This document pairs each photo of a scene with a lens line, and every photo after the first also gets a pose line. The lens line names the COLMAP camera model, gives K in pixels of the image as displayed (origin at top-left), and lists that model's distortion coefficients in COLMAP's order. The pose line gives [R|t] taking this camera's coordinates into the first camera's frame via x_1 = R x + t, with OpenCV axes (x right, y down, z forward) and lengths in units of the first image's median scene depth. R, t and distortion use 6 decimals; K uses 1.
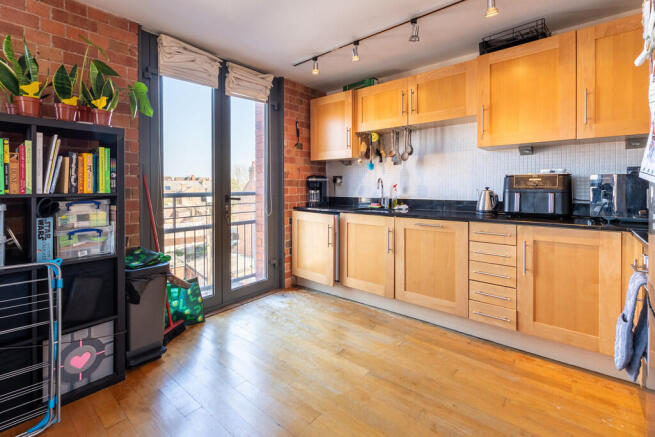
lens RADIAL K [[312.4, 0, 327.1], [0, 312.4, 180.2], [0, 0, 1]] dist [0.002097, 0.000313]
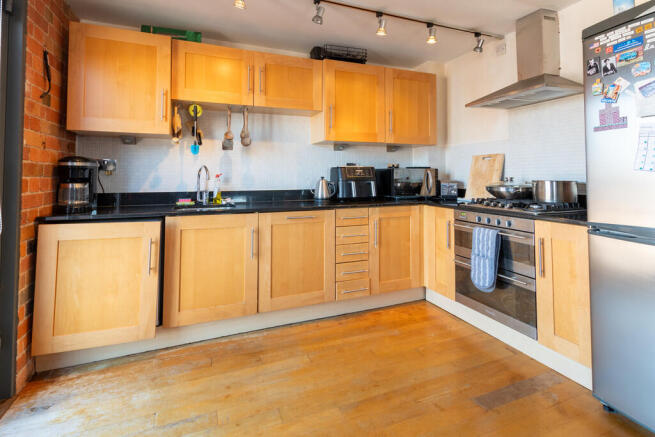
lens RADIAL K [[304.8, 0, 306.0], [0, 304.8, 161.1], [0, 0, 1]] dist [0.000408, 0.000007]
pose [[0.466005, 0.042457, 0.883763, -0.425274], [-0.017439, 0.999095, -0.038803, 0.008510], [-0.884610, 0.002671, 0.466323, 0.487076]]
